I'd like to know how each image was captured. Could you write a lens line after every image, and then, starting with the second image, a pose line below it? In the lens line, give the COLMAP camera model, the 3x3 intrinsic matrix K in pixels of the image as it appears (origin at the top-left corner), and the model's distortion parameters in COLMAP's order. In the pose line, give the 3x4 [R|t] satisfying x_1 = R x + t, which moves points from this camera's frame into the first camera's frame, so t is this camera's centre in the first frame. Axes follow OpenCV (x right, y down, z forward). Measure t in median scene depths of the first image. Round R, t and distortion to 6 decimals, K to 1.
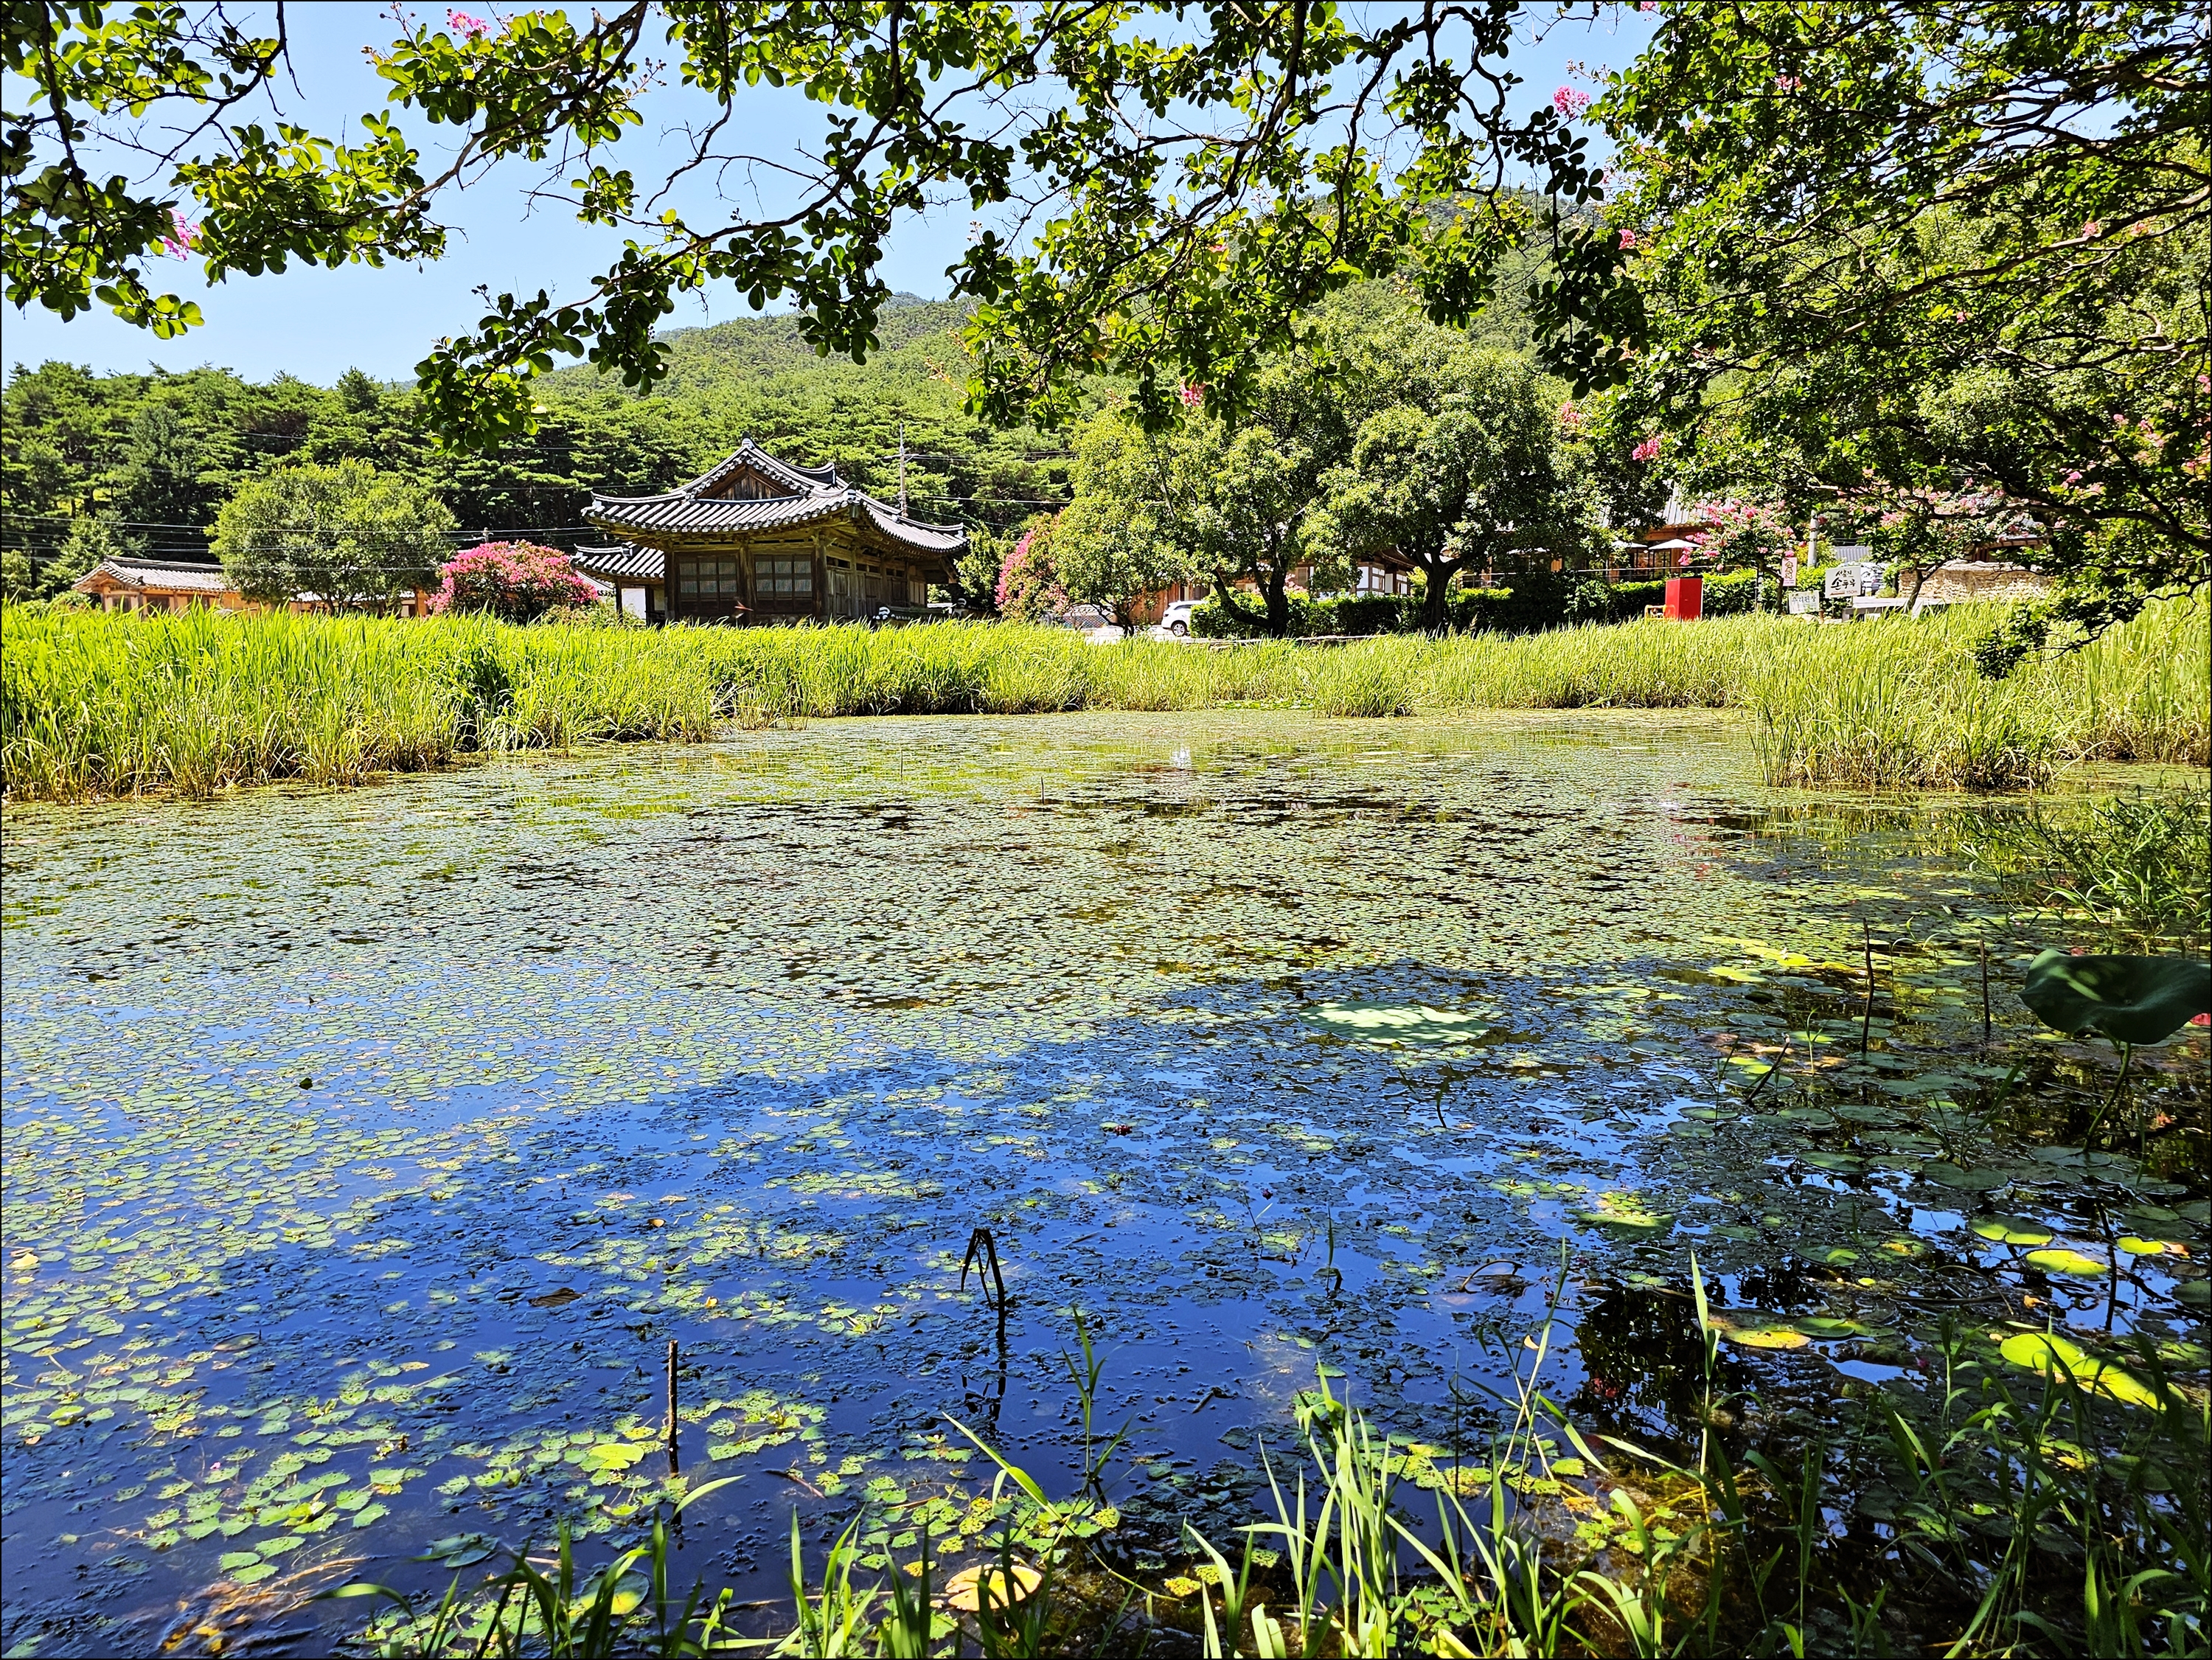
lens RADIAL K [[1547.9, 0, 1111.9], [0, 1547.9, 828.3], [0, 0, 1]] dist [0.058845, -0.059773]
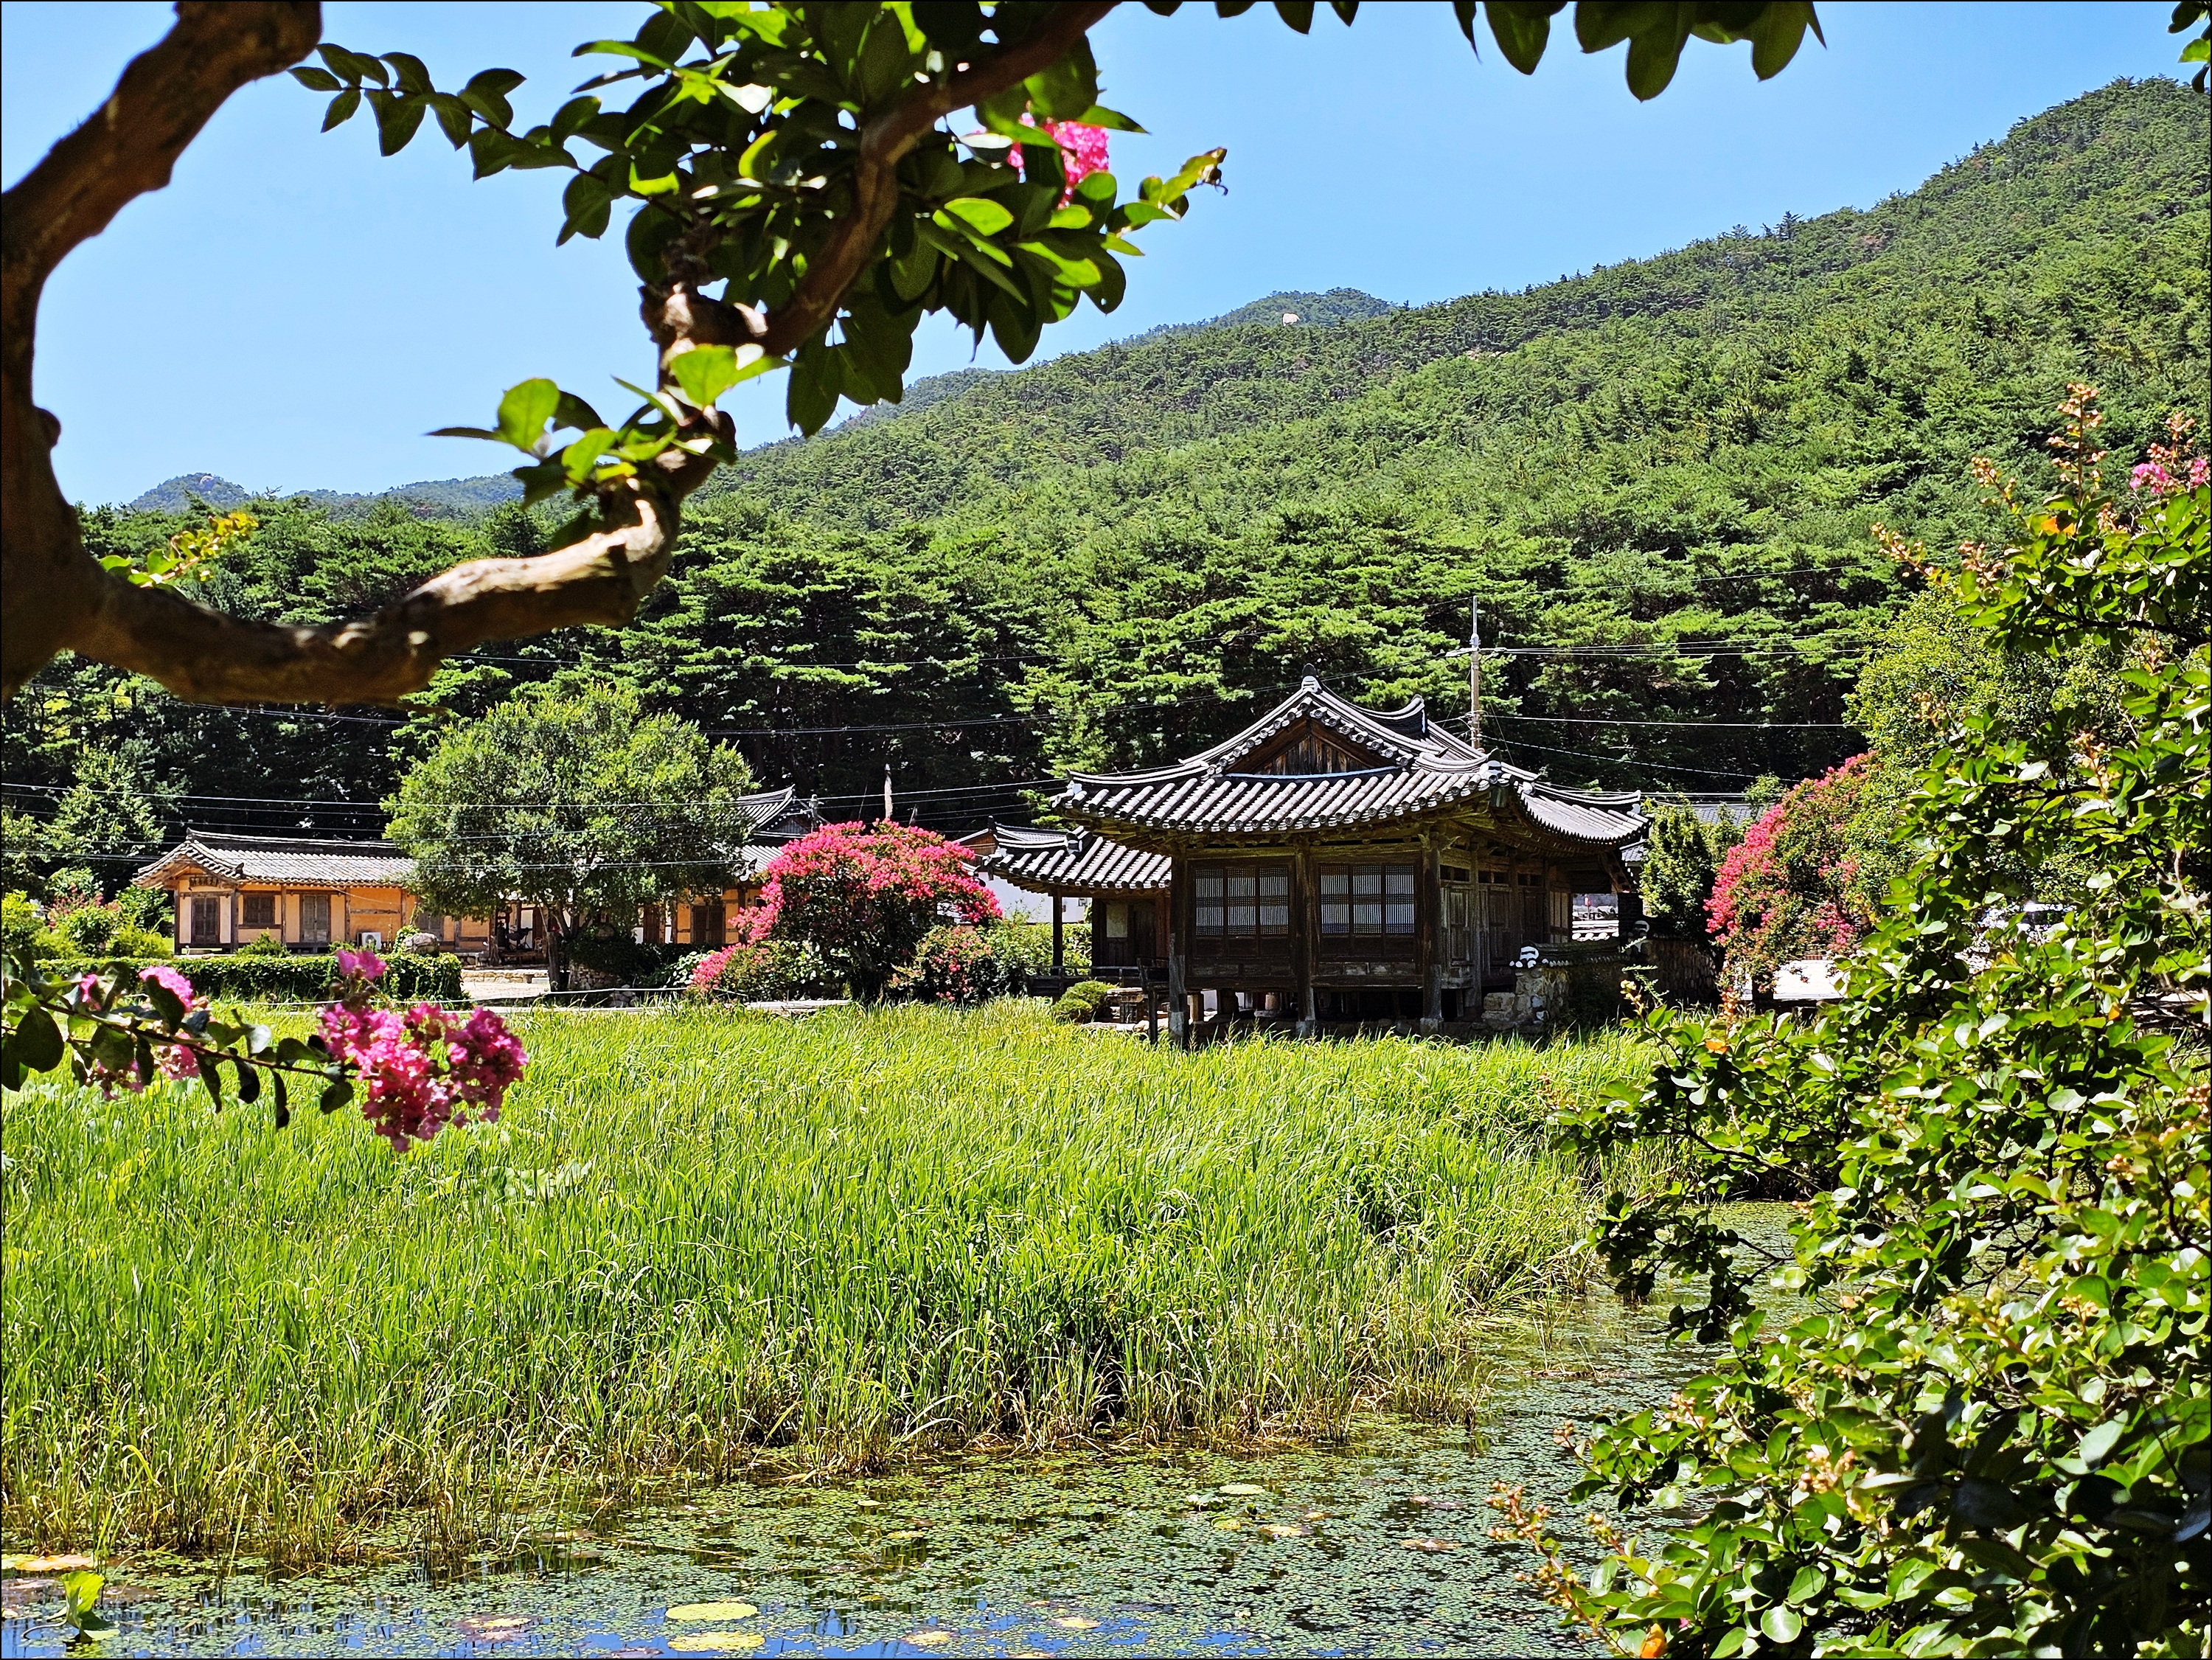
lens RADIAL K [[2920.8, 0, 1106.0], [0, 2920.8, 830.0], [0, 0, 1]] dist [0.240045, -0.828691]
pose [[0.978908, -0.008286, -0.204132, -0.220391], [-0.021607, 0.989374, -0.143776, -0.065084], [0.203154, 0.145154, 0.968328, -0.340702]]
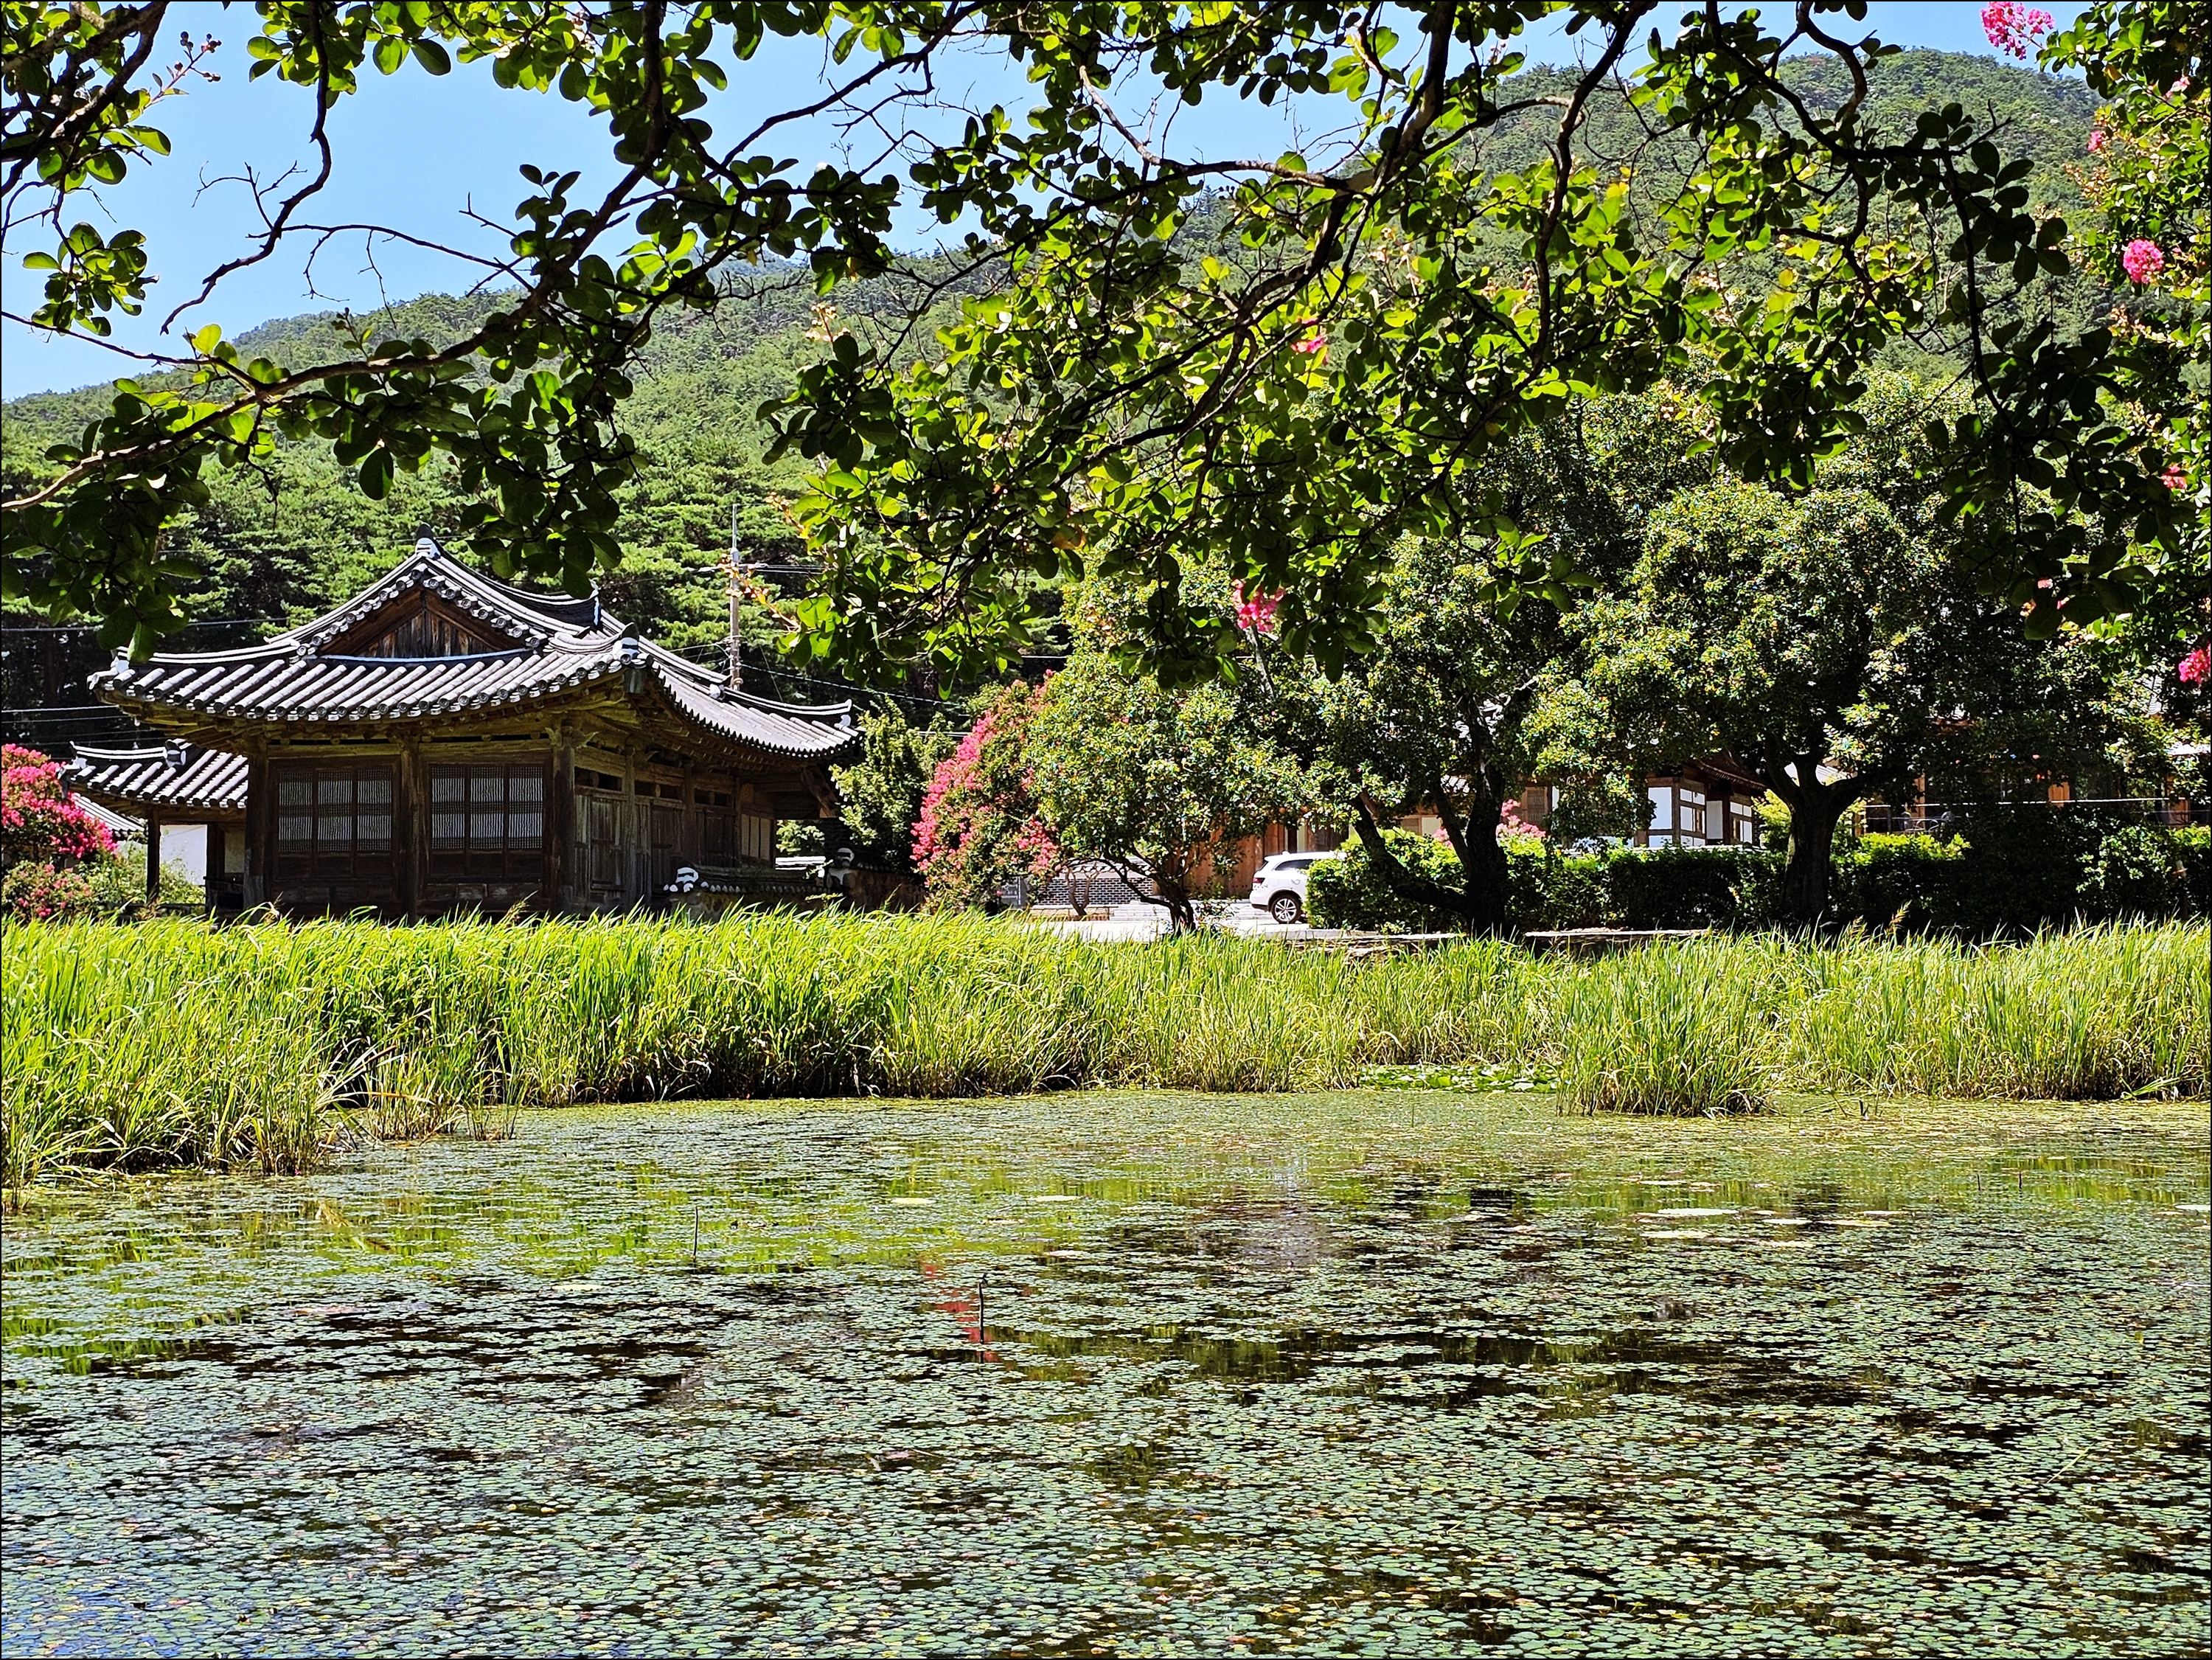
lens RADIAL K [[3159.2, 0, 1083.2], [0, 3159.2, 802.3], [0, 0, 1]] dist [0.236765, -0.975553]
pose [[0.999750, 0.004038, -0.021974, 0.003861], [-0.007459, 0.987422, -0.157928, -0.012697], [0.021060, 0.158053, 0.987206, 0.000879]]
